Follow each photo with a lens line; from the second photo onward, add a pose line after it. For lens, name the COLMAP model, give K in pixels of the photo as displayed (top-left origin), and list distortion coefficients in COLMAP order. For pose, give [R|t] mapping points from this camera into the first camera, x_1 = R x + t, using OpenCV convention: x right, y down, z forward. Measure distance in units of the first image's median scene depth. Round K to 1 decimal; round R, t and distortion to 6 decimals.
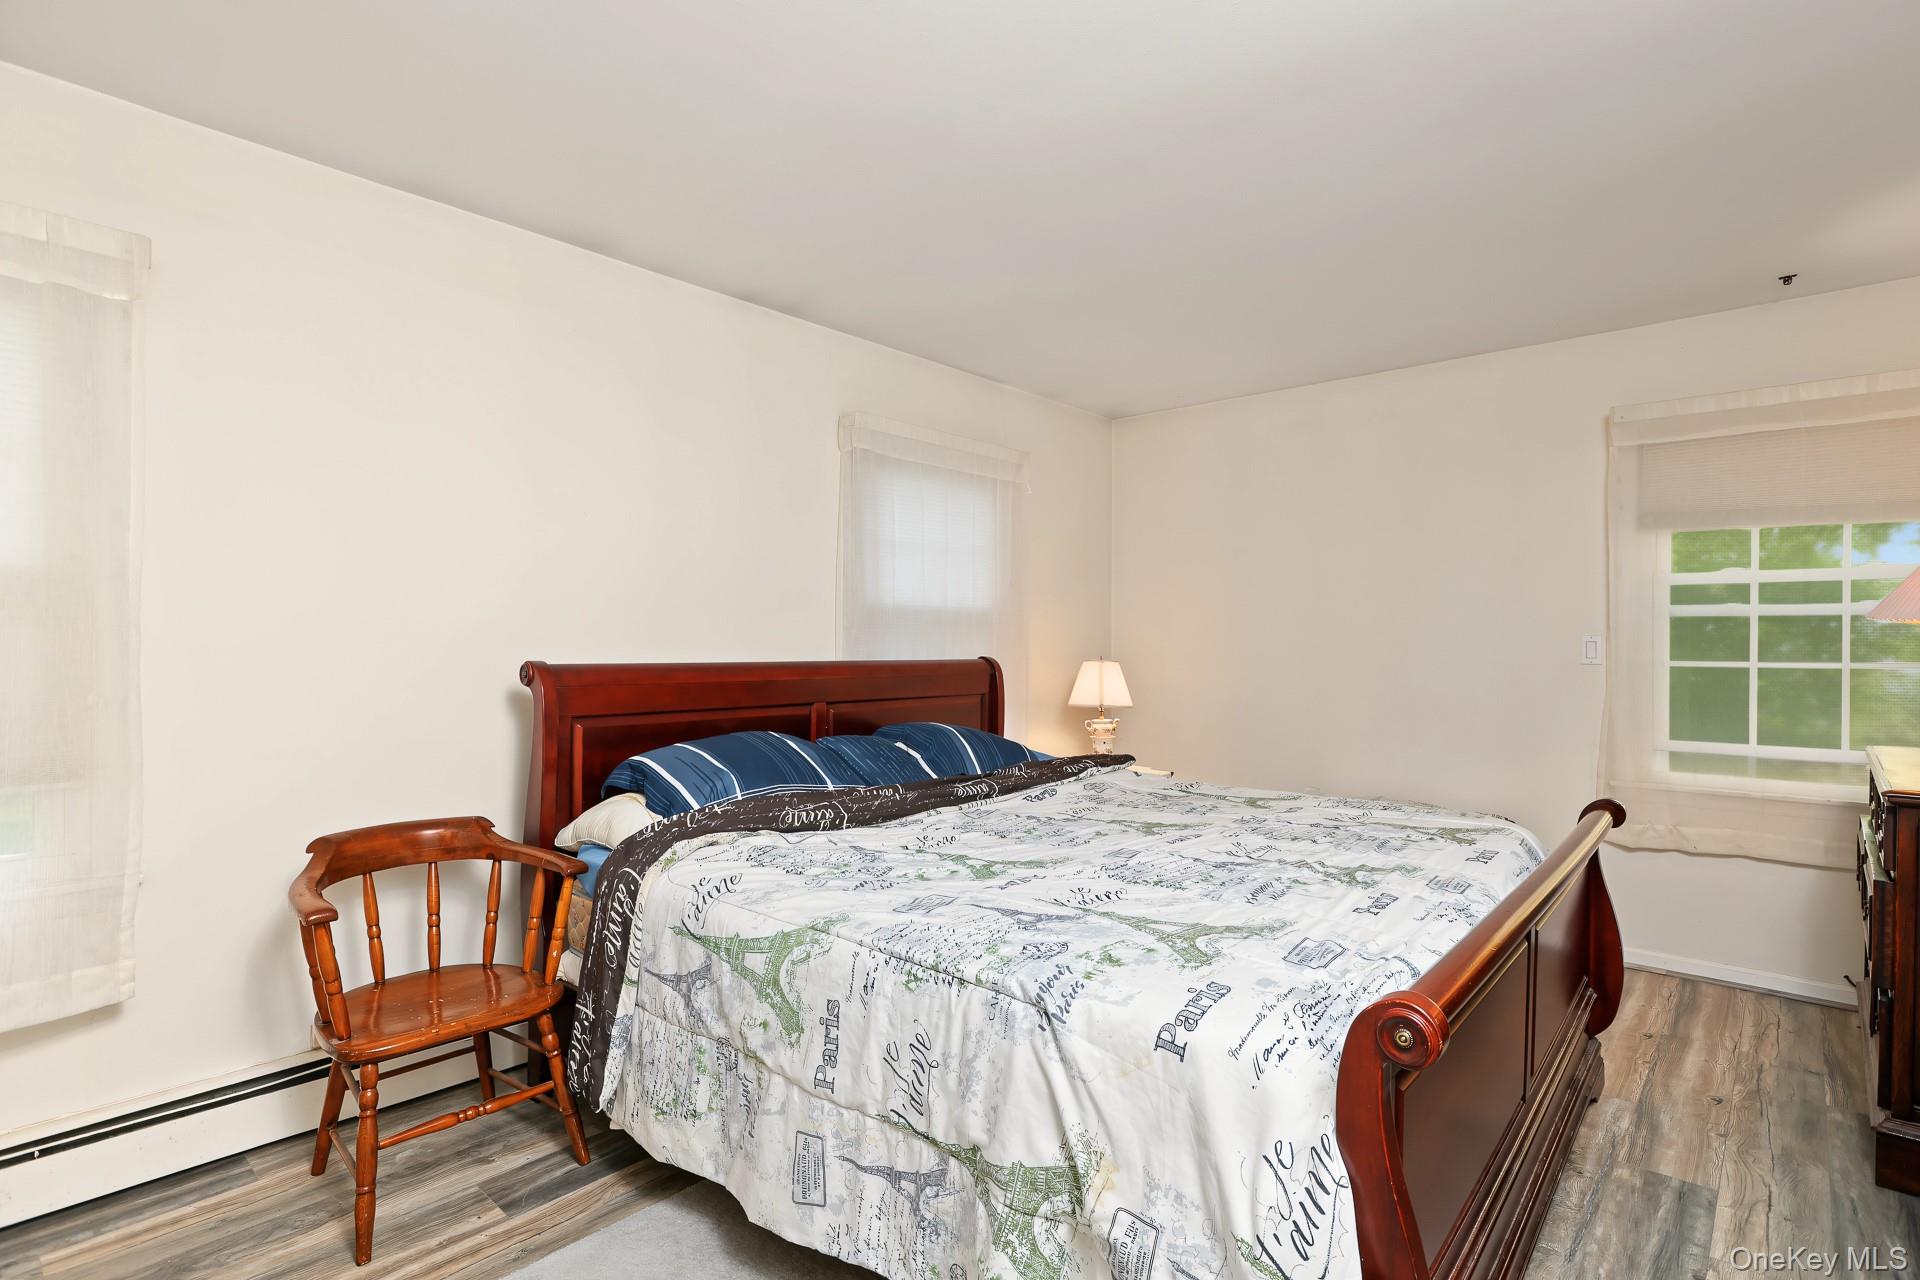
lens RADIAL K [[938.4, 0, 969.8], [0, 938.4, 651.4], [0, 0, 1]] dist [-0.004630, 0.002744]
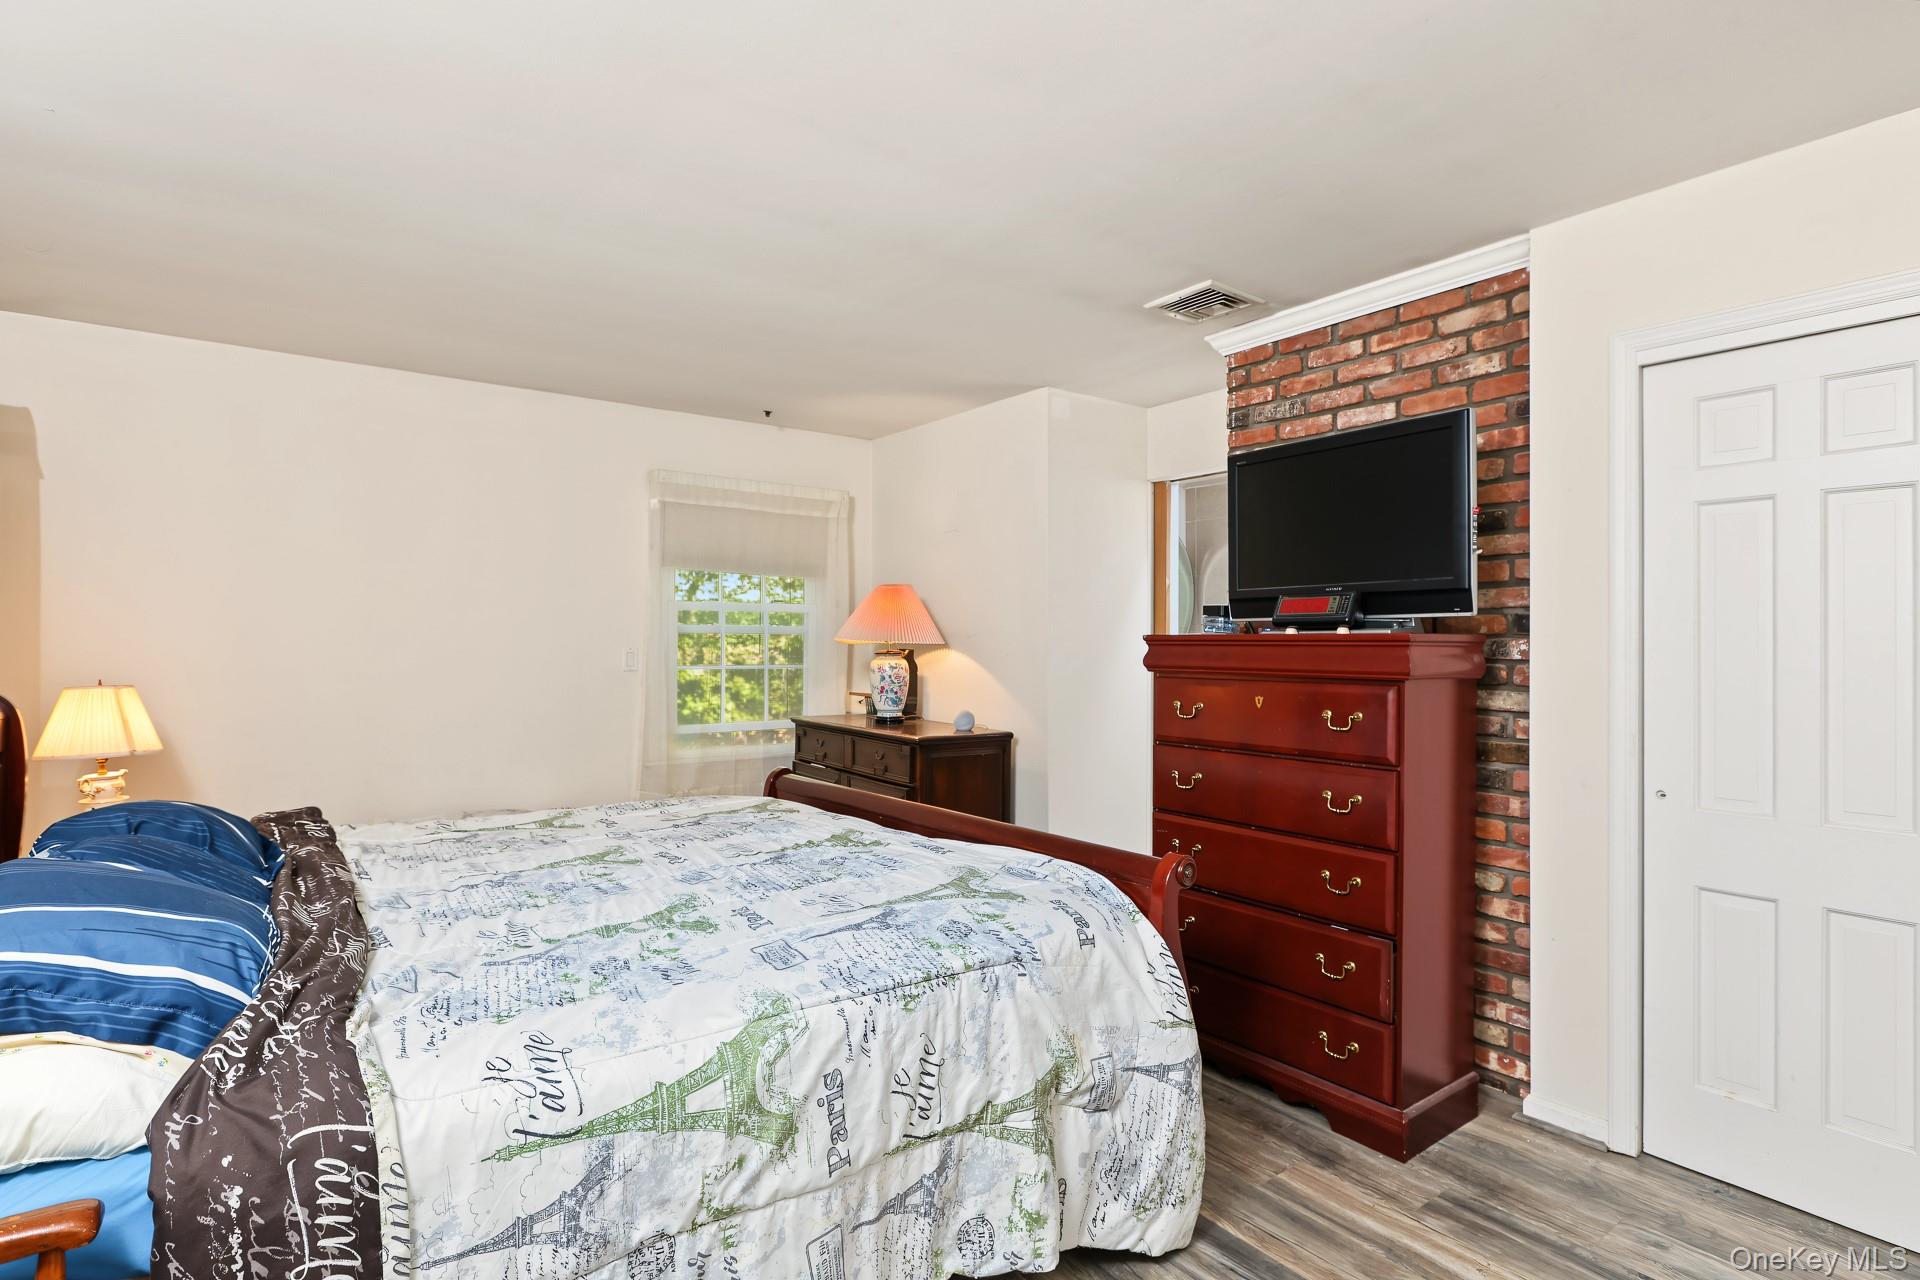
lens RADIAL K [[938.4, 0, 970.7], [0, 938.4, 634.6], [0, 0, 1]] dist [-0.004630, 0.002744]
pose [[0.218579, 0.004413, 0.975809, -0.984408], [0.008883, 0.999939, -0.006512, -0.047698], [-0.975779, 0.010092, 0.218527, 0.642810]]
